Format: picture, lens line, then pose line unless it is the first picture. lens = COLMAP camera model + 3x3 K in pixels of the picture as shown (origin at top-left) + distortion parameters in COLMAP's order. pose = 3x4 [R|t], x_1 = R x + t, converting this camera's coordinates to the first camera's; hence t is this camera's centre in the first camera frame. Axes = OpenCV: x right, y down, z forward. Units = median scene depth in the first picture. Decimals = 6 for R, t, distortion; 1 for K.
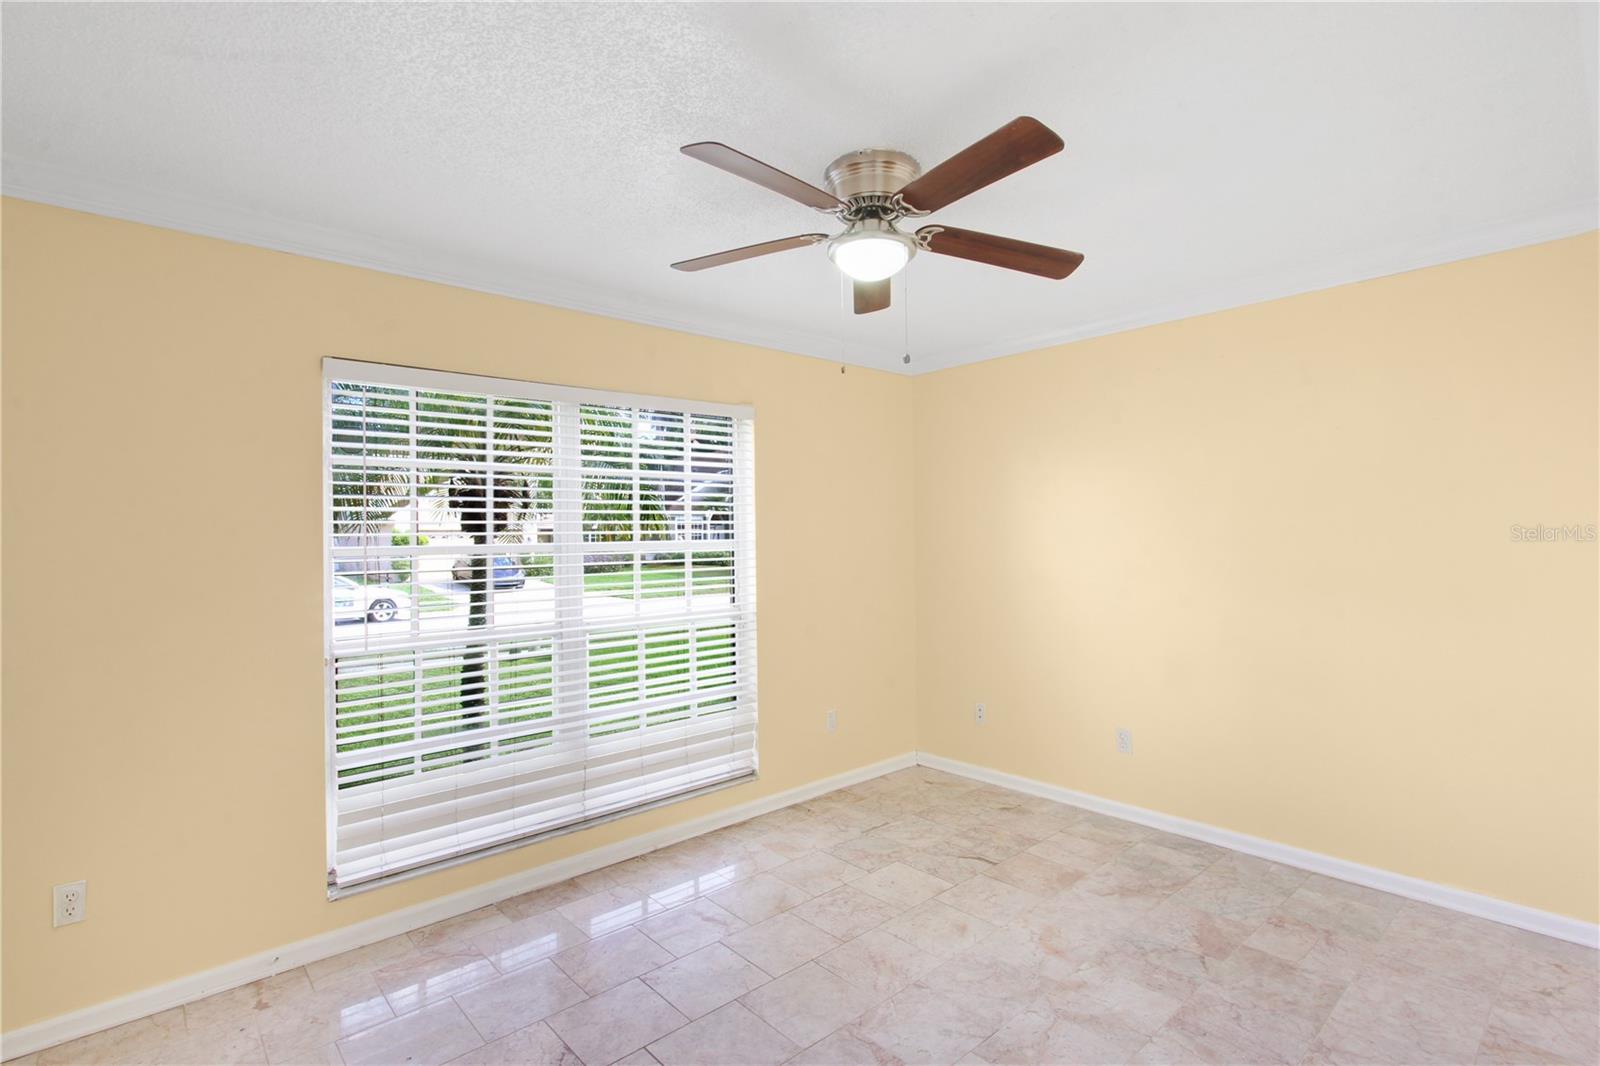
lens RADIAL K [[823.3, 0, 797.9], [0, 823.3, 525.8], [0, 0, 1]] dist [0.019669, 0.014788]
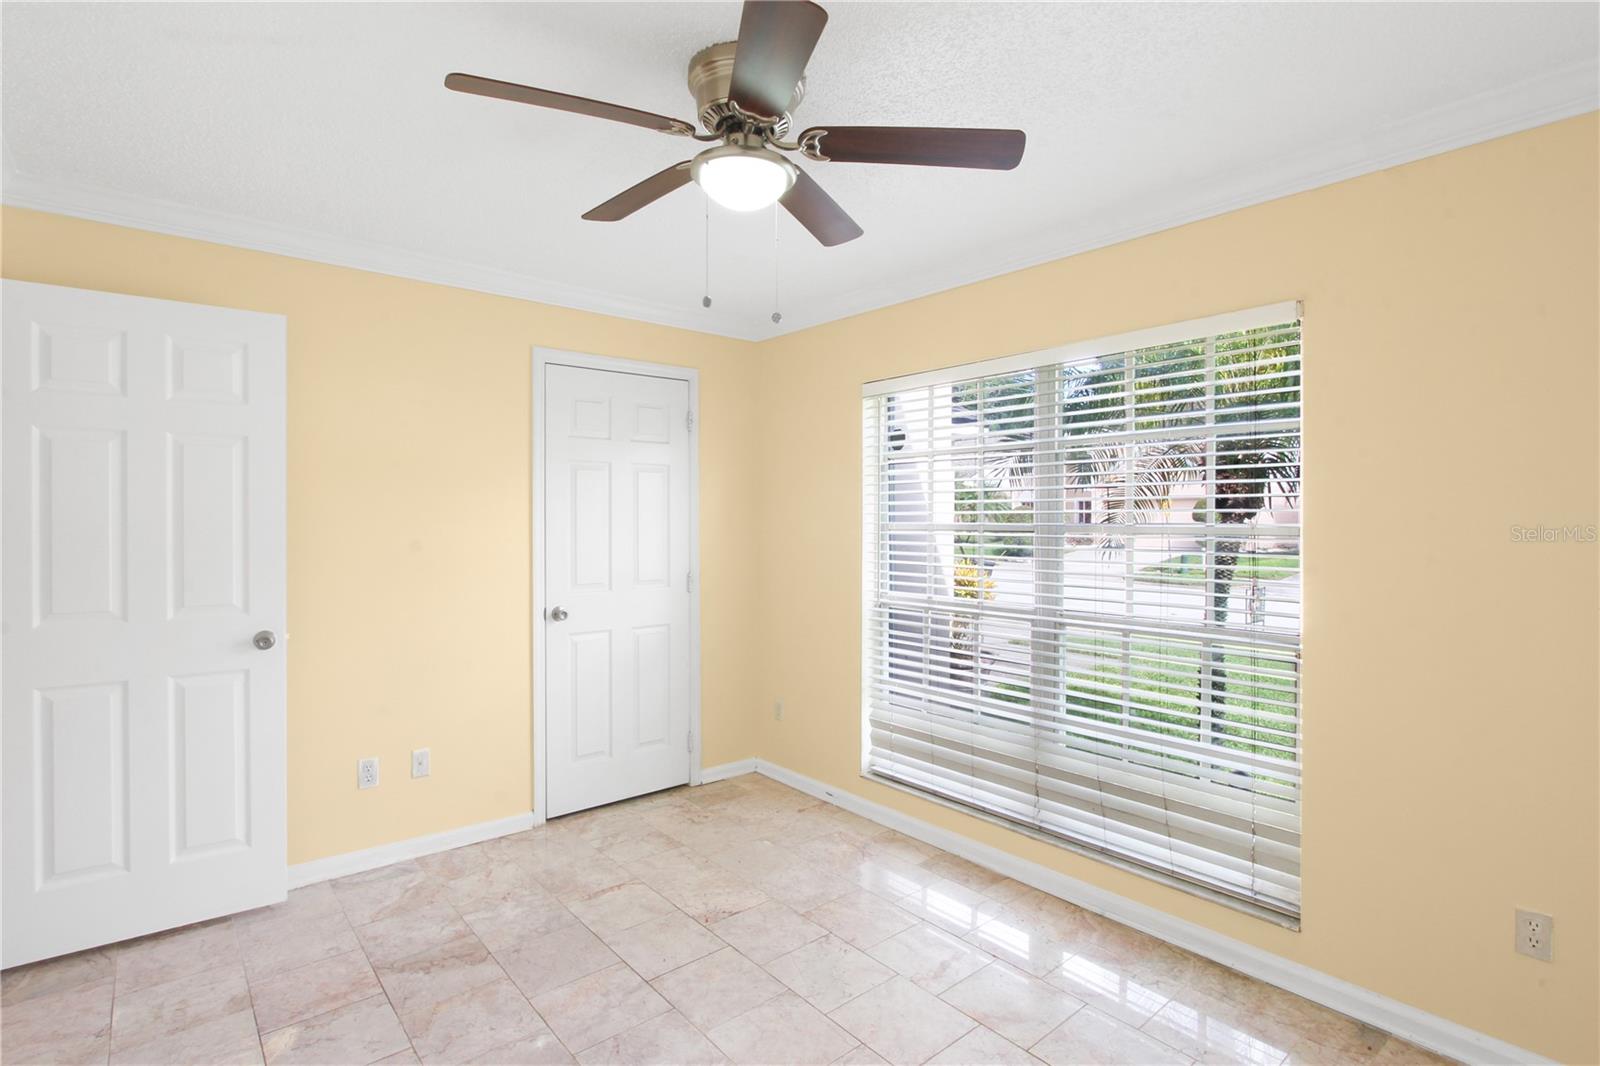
lens RADIAL K [[823.3, 0, 798.6], [0, 823.3, 537.7], [0, 0, 1]] dist [0.019669, 0.014788]
pose [[-0.076657, 0.022017, -0.996814, 0.671275], [0.003051, 0.999757, 0.021847, 0.018984], [0.997053, -0.001366, -0.076705, 0.834587]]
